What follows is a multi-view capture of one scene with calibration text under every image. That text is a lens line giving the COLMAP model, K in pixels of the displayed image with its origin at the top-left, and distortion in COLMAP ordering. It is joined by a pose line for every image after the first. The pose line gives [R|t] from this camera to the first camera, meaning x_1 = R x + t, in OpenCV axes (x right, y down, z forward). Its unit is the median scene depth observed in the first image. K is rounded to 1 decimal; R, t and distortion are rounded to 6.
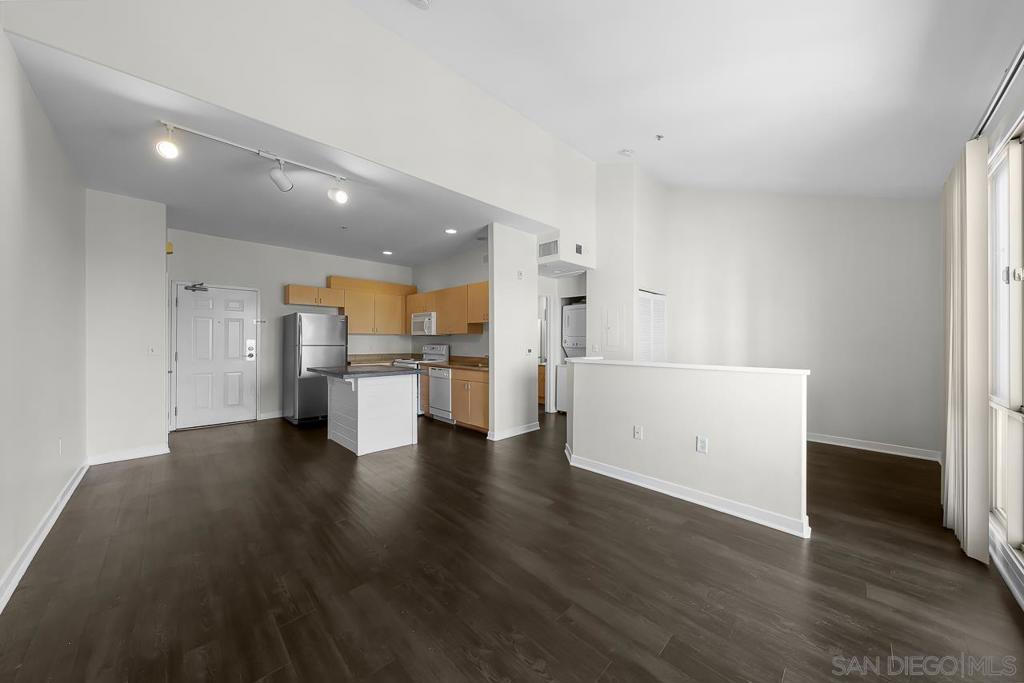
lens RADIAL K [[347.9, 0, 515.7], [0, 347.9, 341.3], [0, 0, 1]] dist [-0.001500, 0.000017]
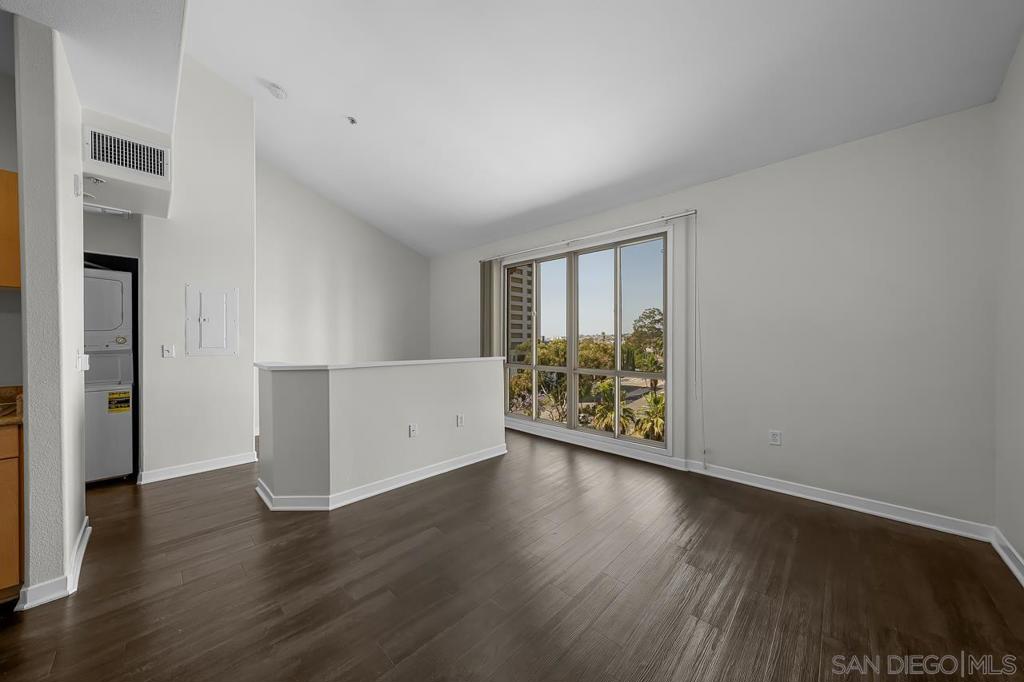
lens RADIAL K [[347.9, 0, 525.1], [0, 347.9, 341.2], [0, 0, 1]] dist [-0.001500, 0.000017]
pose [[-0.047297, -0.005291, 0.998867, -0.382099], [-0.001503, 0.999985, 0.005225, -0.001990], [-0.998880, -0.001254, -0.047304, 0.406551]]
